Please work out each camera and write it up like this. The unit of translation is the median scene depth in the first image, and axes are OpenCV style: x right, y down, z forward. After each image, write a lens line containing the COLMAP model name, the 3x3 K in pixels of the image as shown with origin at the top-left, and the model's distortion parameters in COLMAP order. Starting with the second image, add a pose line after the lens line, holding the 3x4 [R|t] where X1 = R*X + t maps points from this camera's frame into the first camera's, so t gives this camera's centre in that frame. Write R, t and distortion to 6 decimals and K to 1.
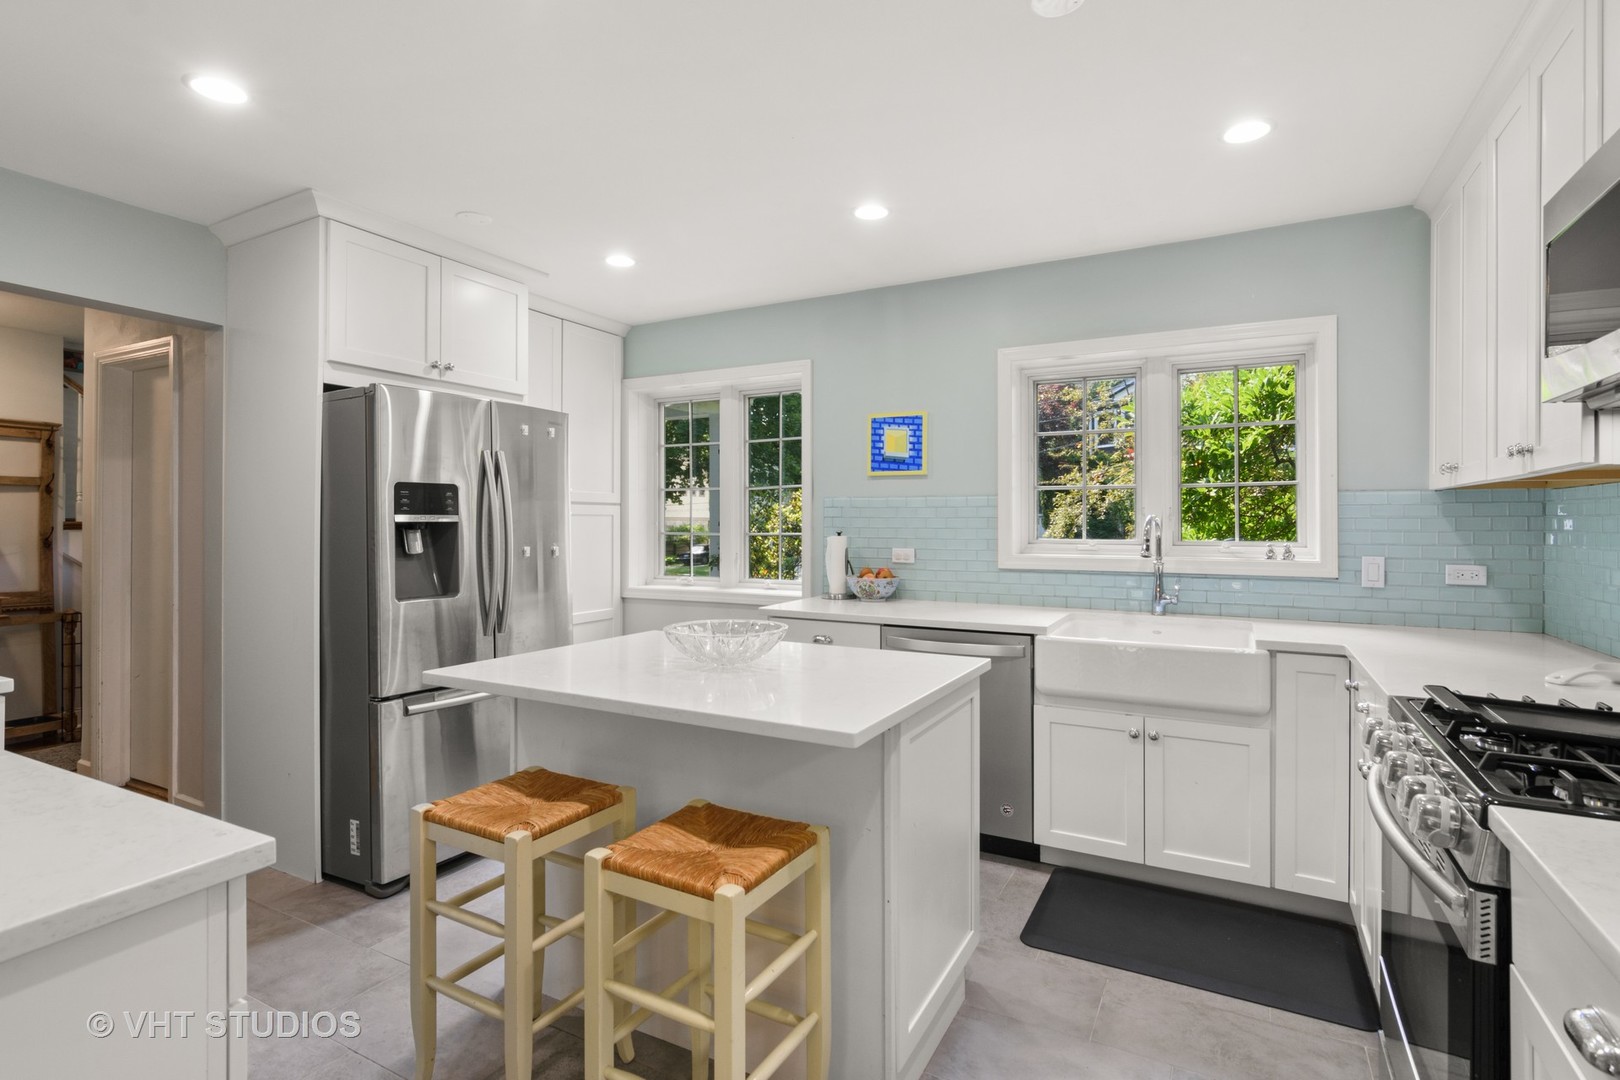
lens RADIAL K [[784.4, 0, 811.6], [0, 784.4, 528.4], [0, 0, 1]] dist [-0.003786, 0.001777]
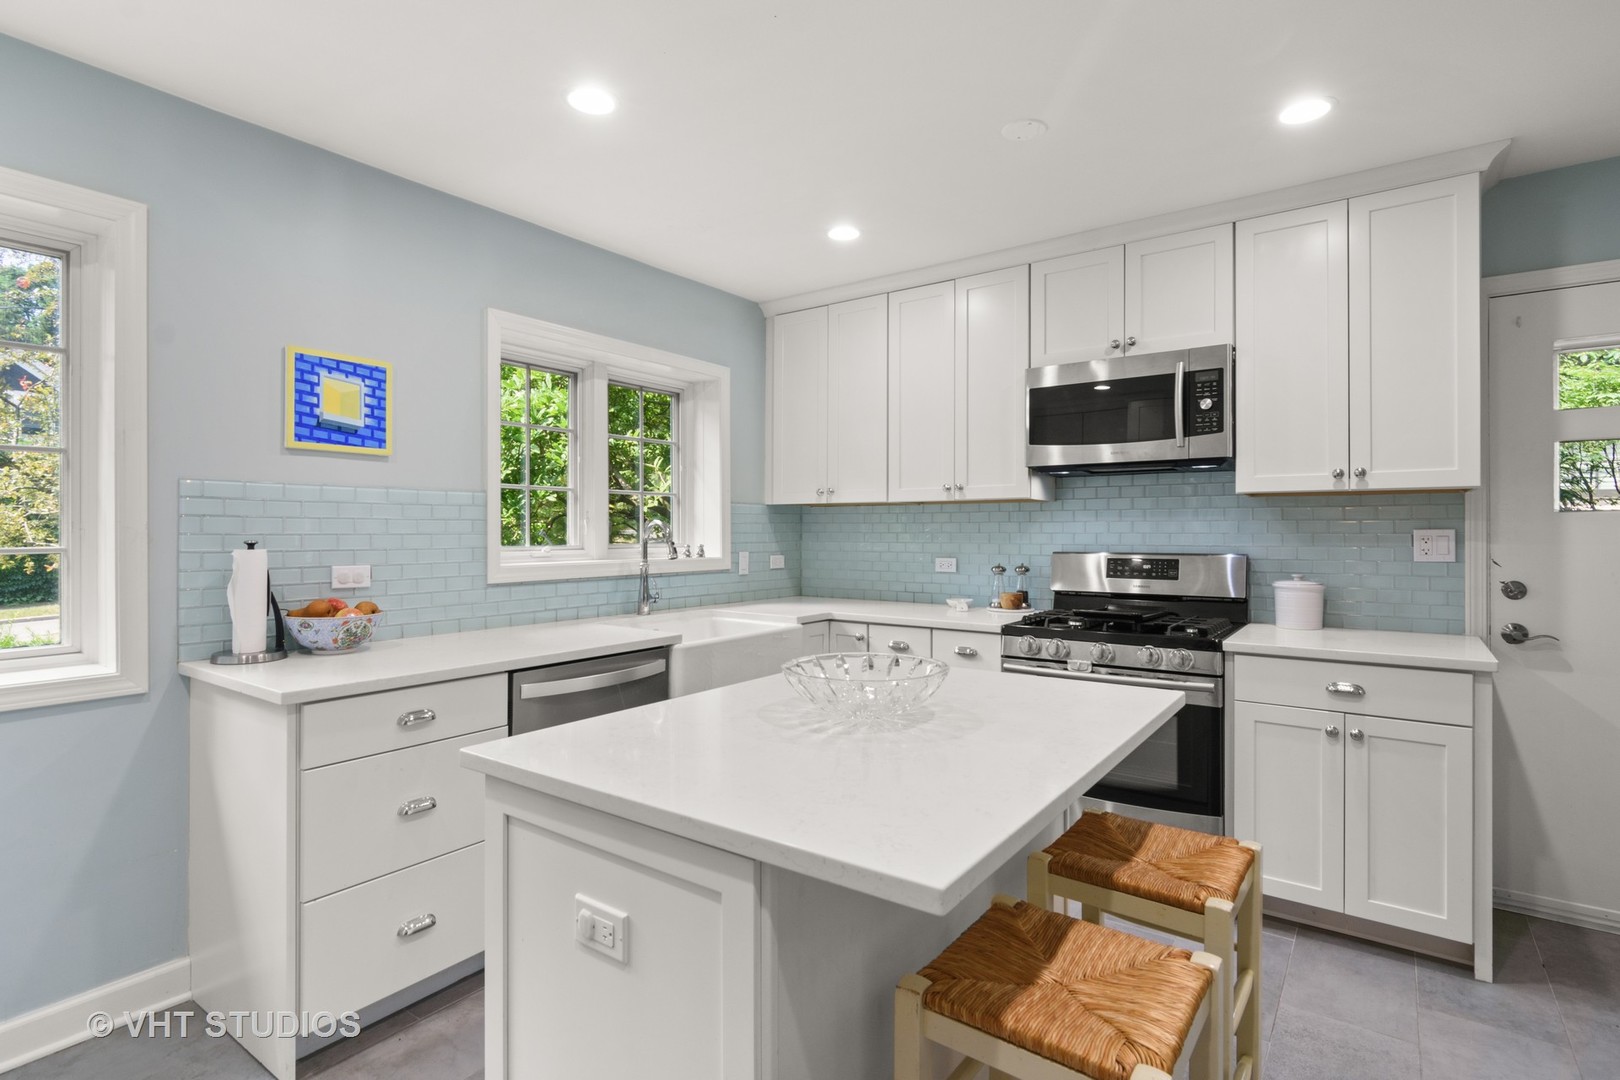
lens RADIAL K [[784.4, 0, 812.3], [0, 784.4, 532.7], [0, 0, 1]] dist [-0.003786, 0.001777]
pose [[0.135773, -0.003533, 0.990734, -0.478067], [0.010915, 0.999938, 0.002070, 0.000986], [-0.990680, 0.010533, 0.135803, 0.539183]]
